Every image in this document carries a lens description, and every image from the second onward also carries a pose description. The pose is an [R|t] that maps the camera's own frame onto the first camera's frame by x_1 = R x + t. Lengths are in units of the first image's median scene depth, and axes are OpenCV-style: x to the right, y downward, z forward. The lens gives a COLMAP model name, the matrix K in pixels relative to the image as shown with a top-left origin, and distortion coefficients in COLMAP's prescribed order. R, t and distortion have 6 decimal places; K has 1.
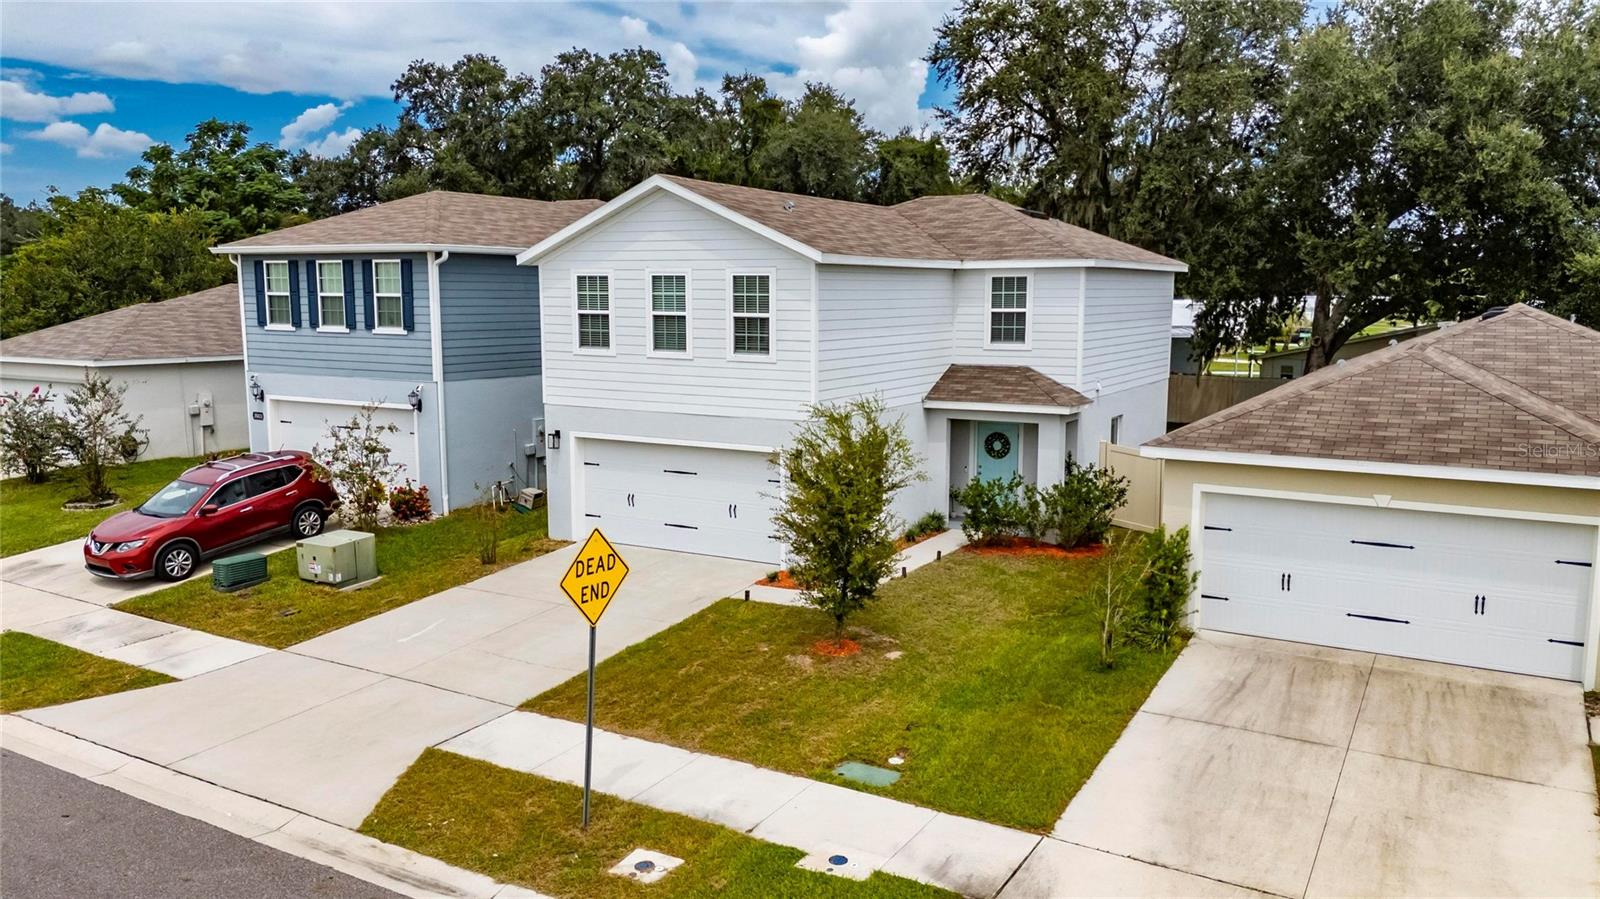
lens RADIAL K [[1151.4, 0, 811.6], [0, 1151.4, 447.6], [0, 0, 1]] dist [0.057060, -0.043843]
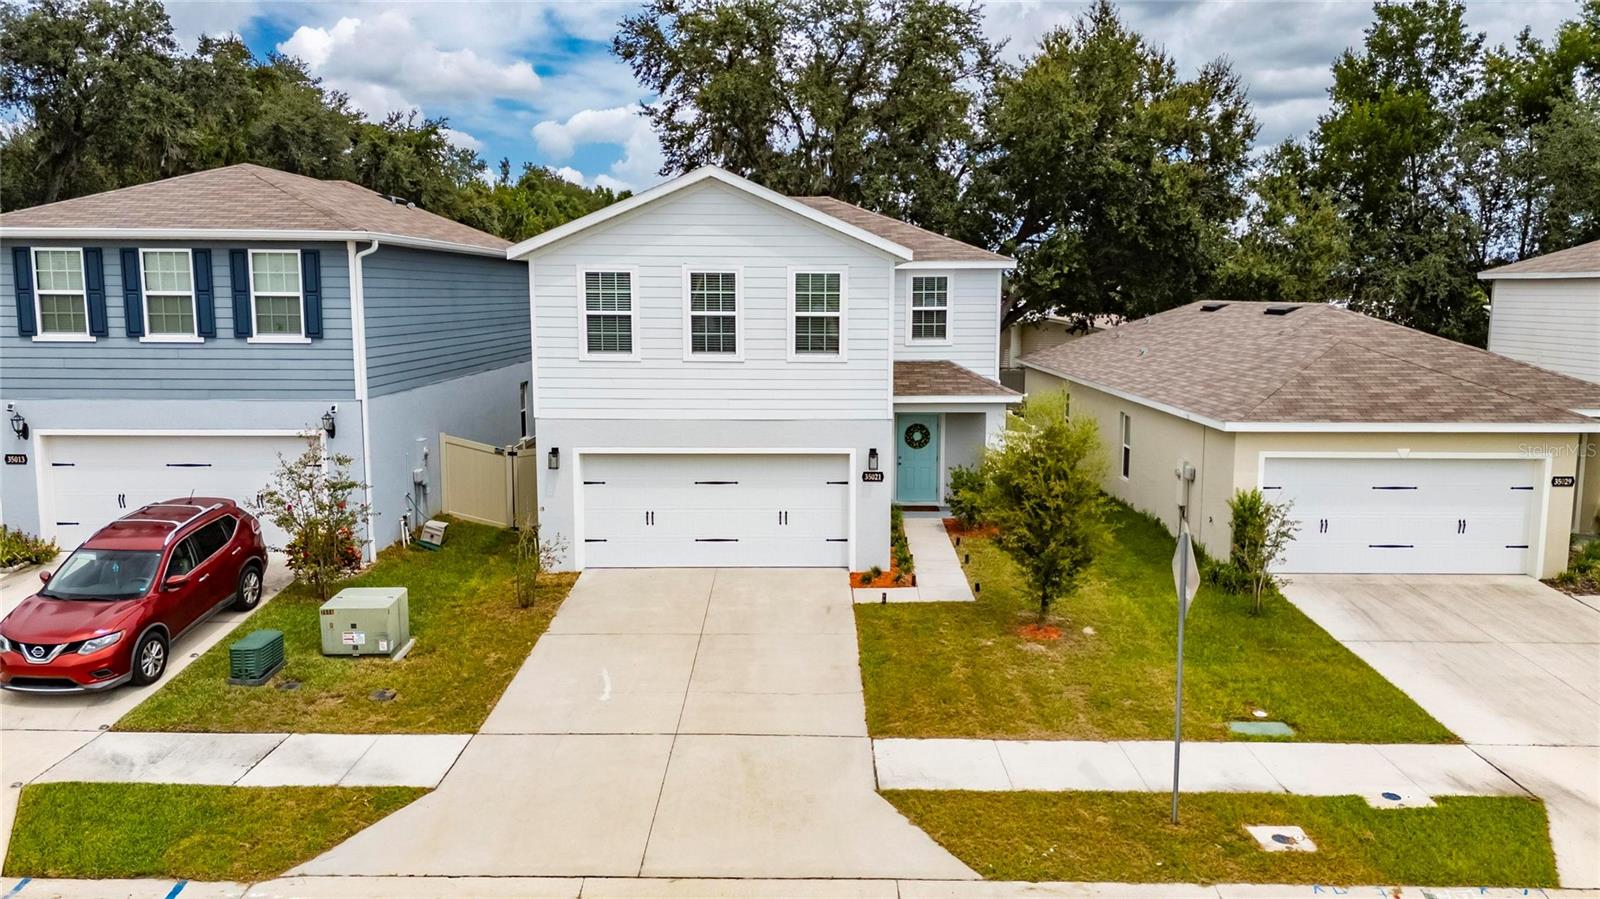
lens RADIAL K [[1151.4, 0, 811.6], [0, 1151.4, 447.6], [0, 0, 1]] dist [0.057060, -0.043843]
pose [[0.869659, -0.065324, 0.489312, -0.536070], [0.065327, 0.997718, 0.017091, -0.019389], [-0.489312, 0.017102, 0.871941, 0.153413]]
